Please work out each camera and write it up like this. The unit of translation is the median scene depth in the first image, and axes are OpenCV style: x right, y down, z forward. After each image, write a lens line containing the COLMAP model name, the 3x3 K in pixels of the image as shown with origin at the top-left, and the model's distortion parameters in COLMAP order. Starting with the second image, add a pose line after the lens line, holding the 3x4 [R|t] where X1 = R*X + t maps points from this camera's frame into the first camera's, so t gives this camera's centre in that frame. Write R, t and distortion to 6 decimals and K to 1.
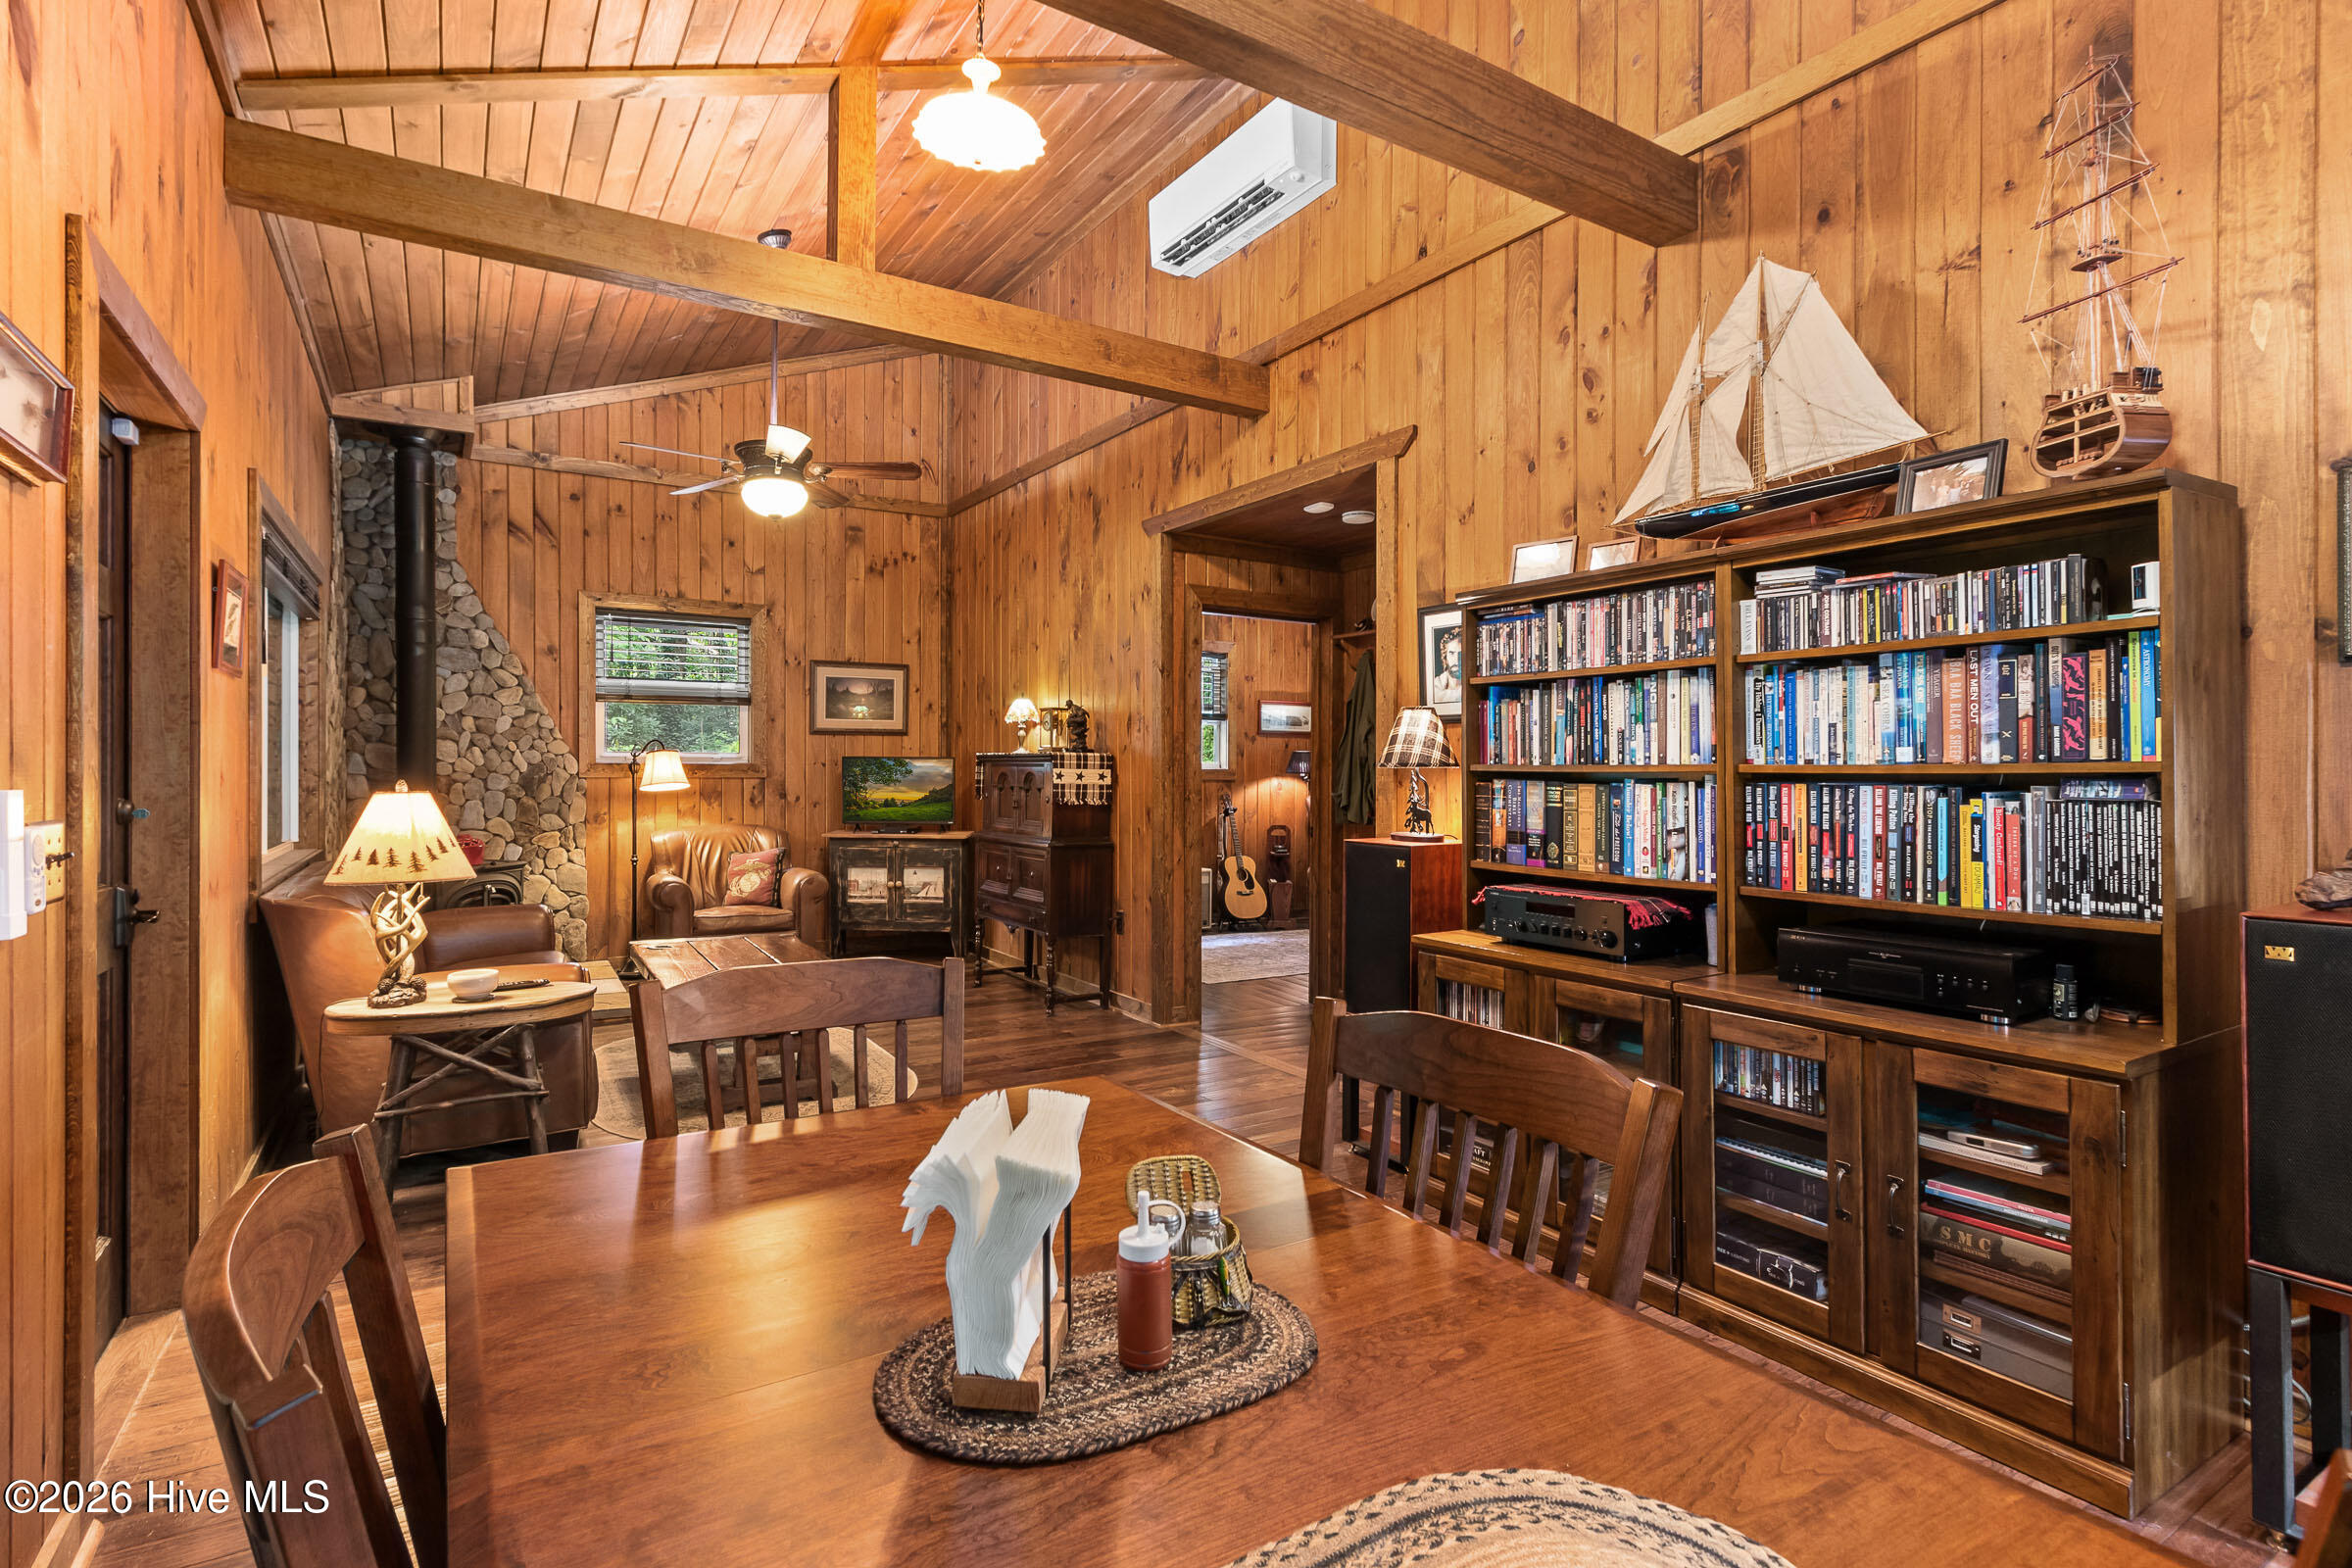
lens RADIAL K [[1102.0, 0, 1079.8], [0, 1102.0, 773.3], [0, 0, 1]] dist [0.004870, 0.000066]
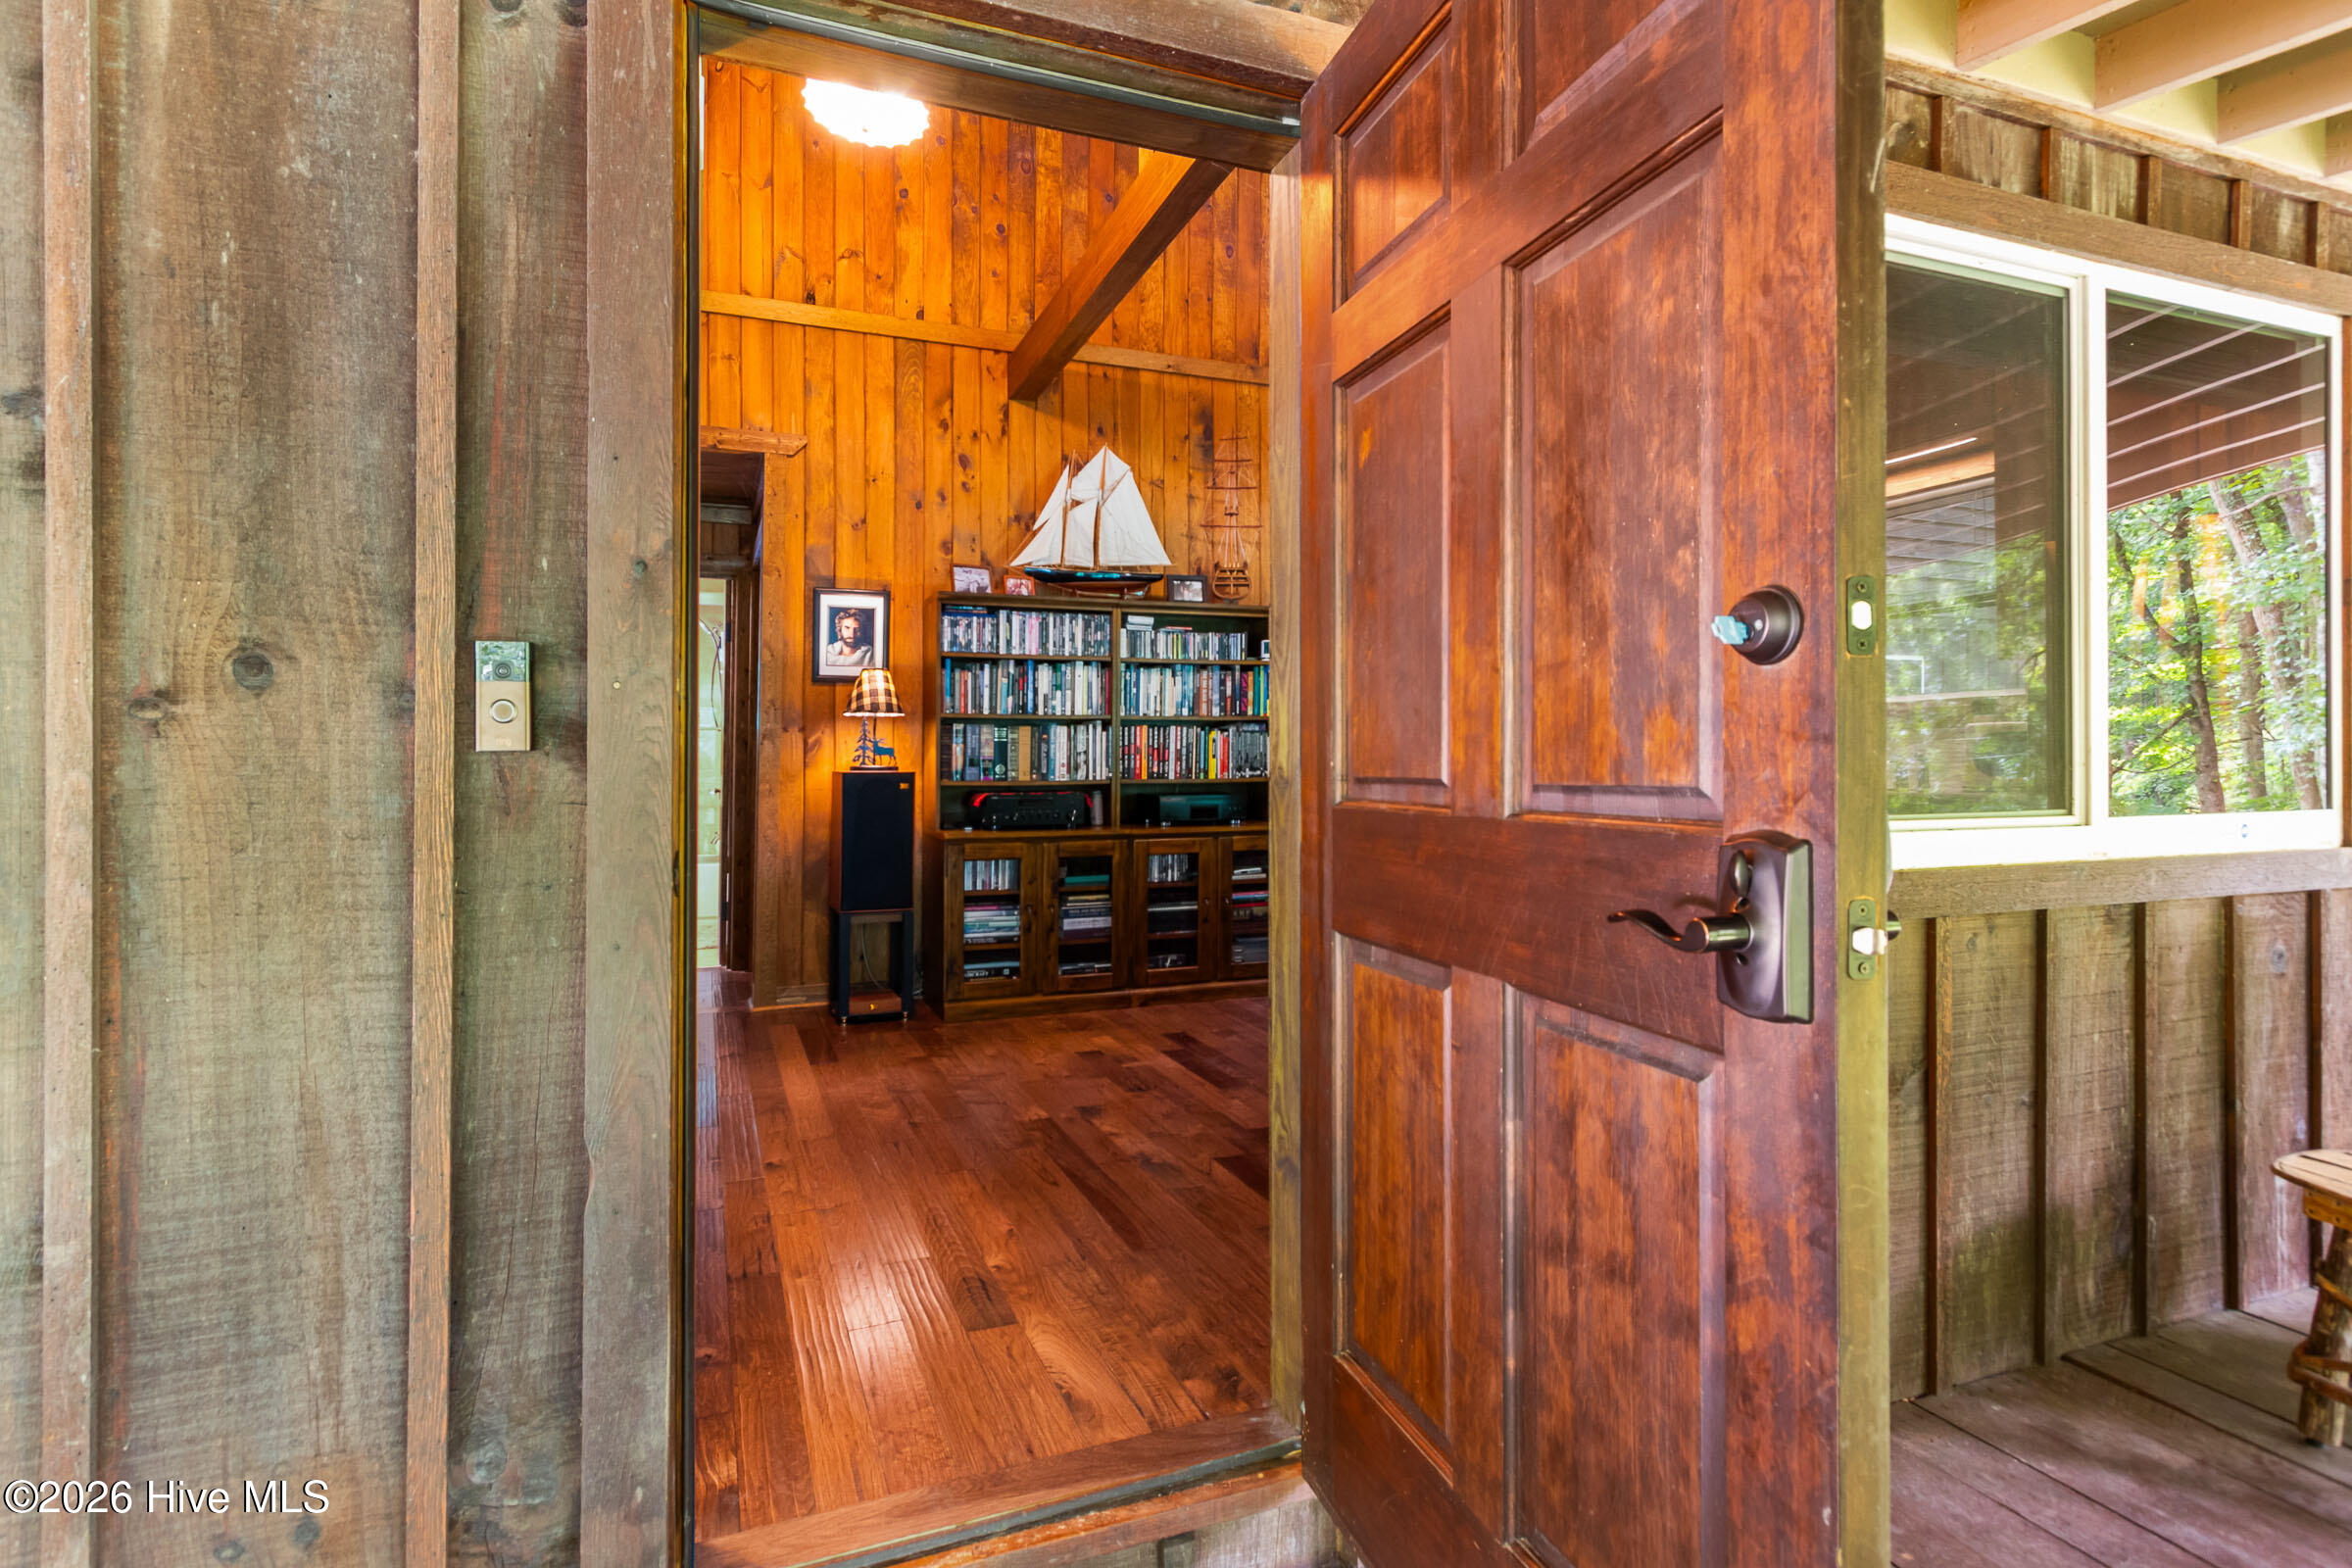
lens RADIAL K [[1102.0, 0, 1191.8], [0, 1102.0, 764.0], [0, 0, 1]] dist [0.004870, 0.000066]
pose [[0.152384, -0.001684, 0.988320, -1.160428], [0.010942, 0.999940, 0.000017, 0.071593], [-0.988261, 0.010812, 0.152393, 0.546423]]
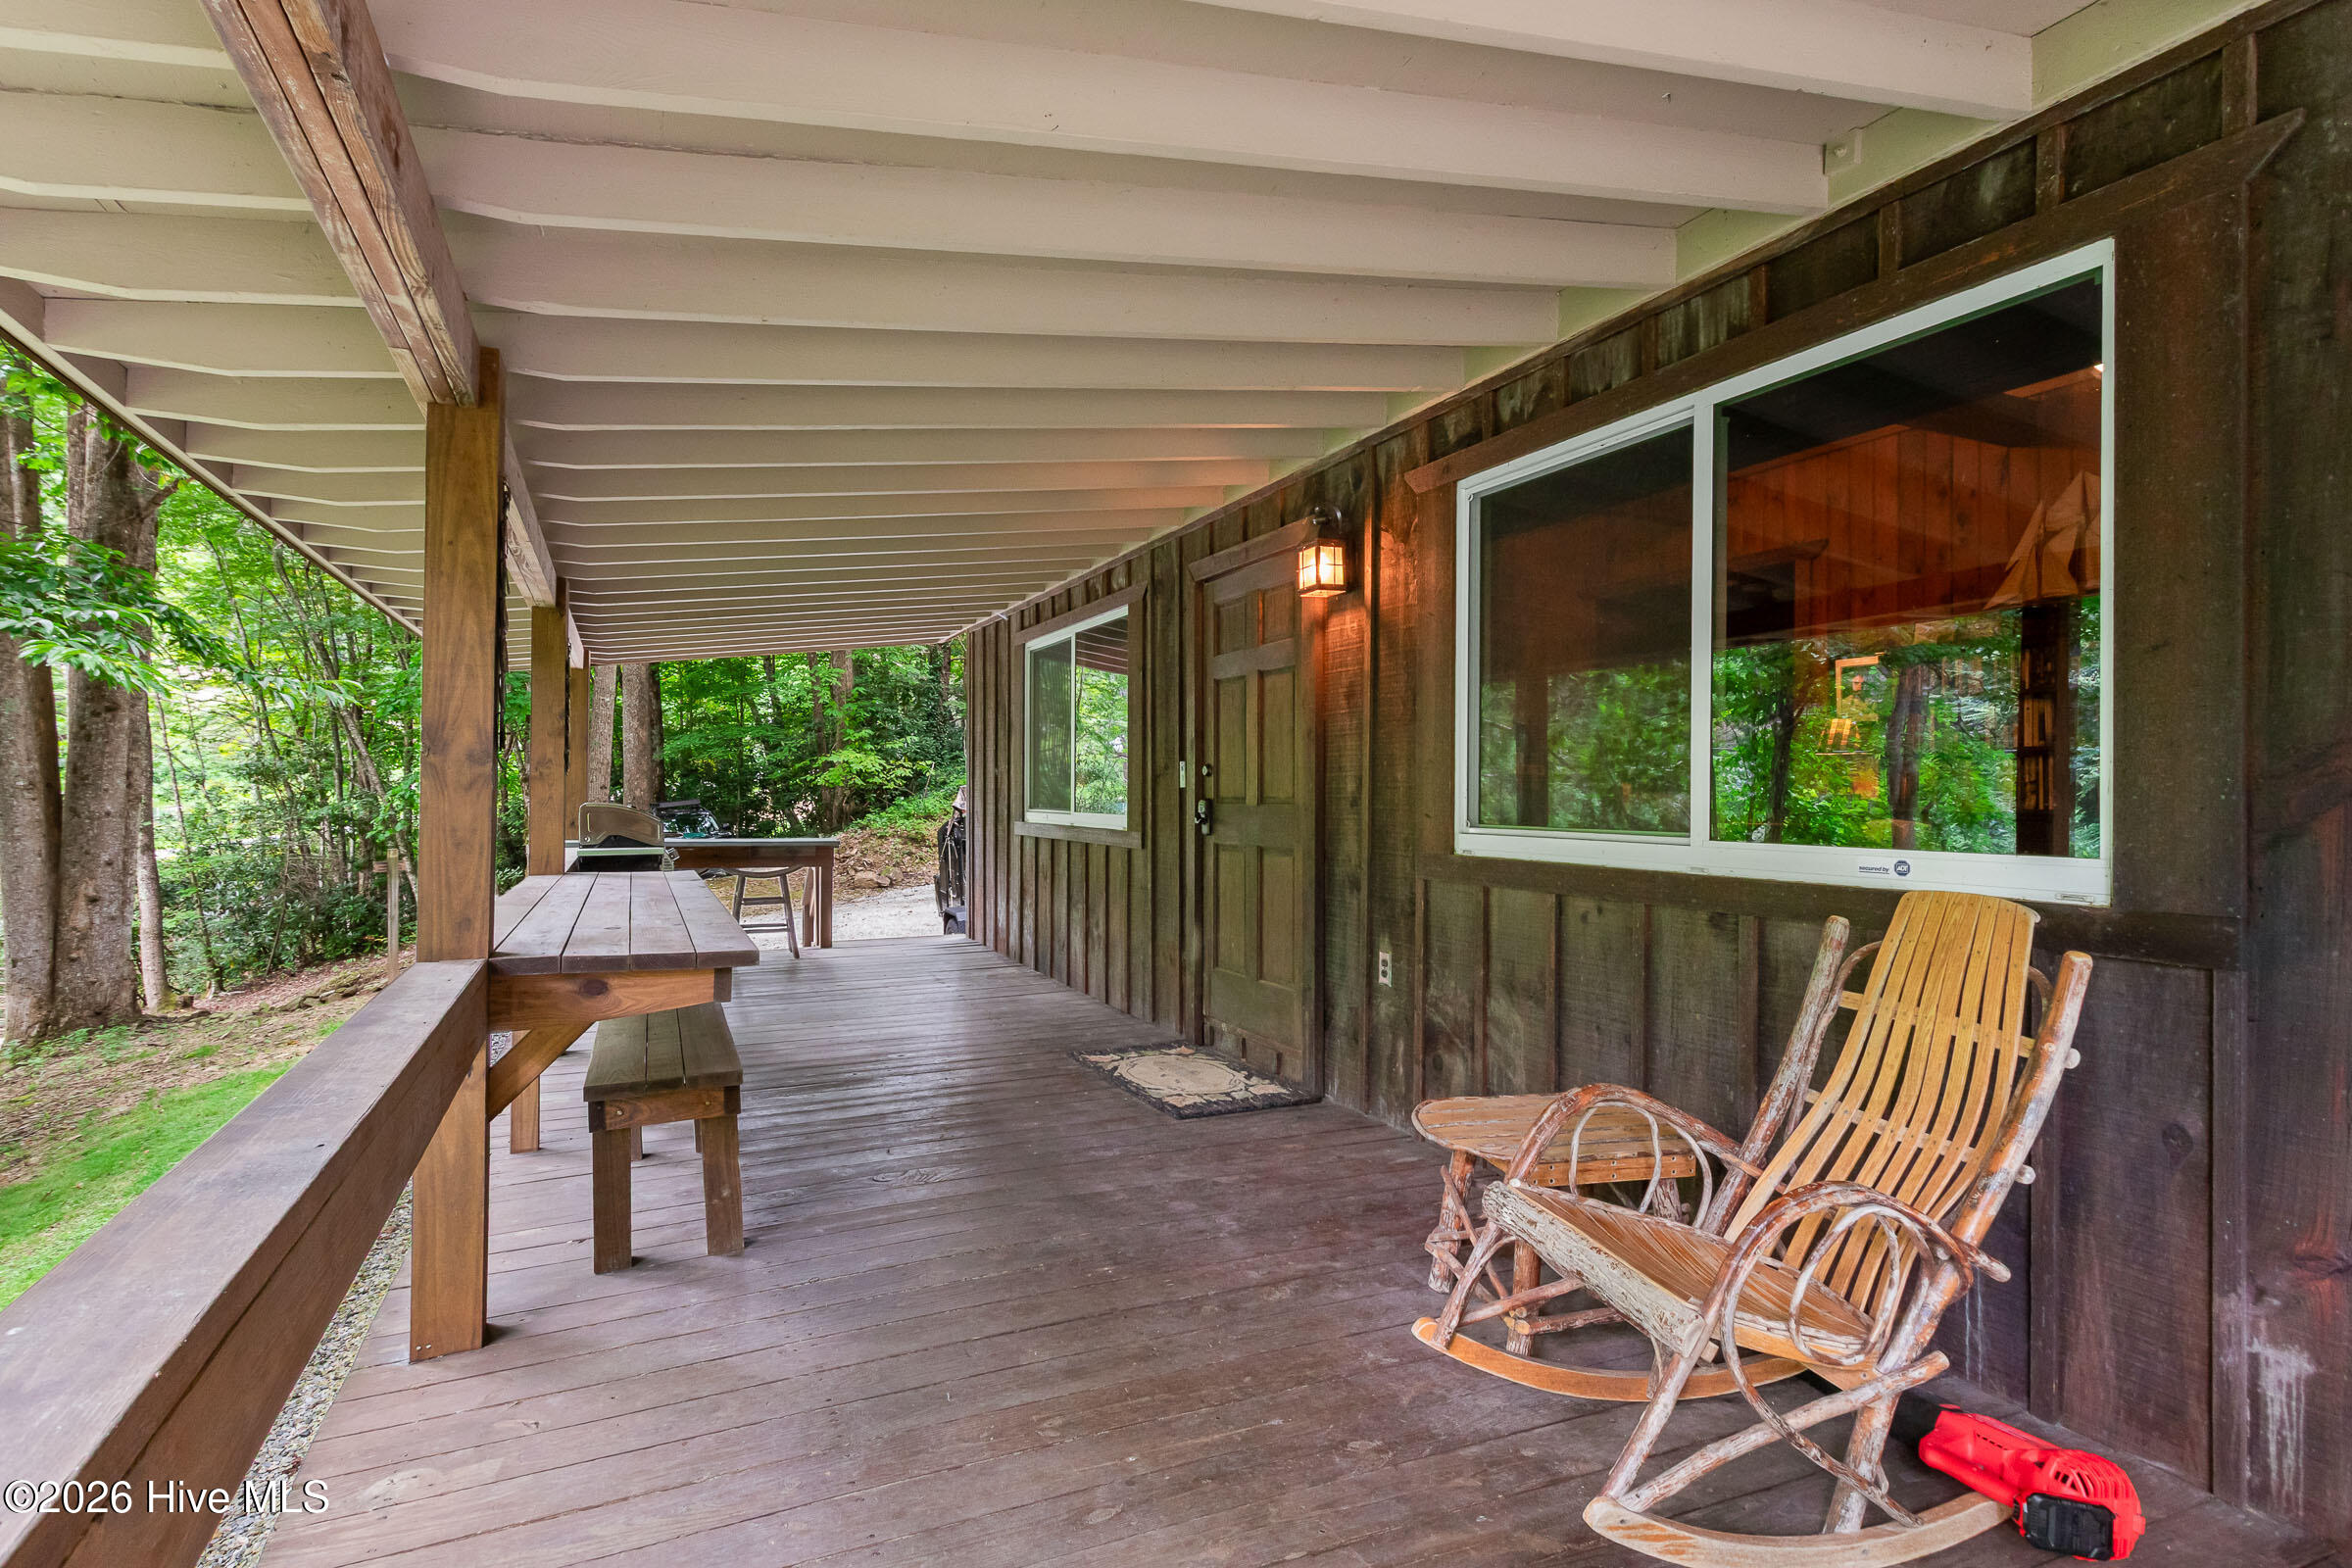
lens RADIAL K [[1102.0, 0, 1165.9], [0, 1102.0, 794.2], [0, 0, 1]] dist [0.004870, 0.000066]
pose [[0.996459, 0.005627, -0.083895, -0.696095], [-0.005831, 0.999981, -0.002196, 0.079964], [0.083881, 0.002677, 0.996472, -0.896507]]
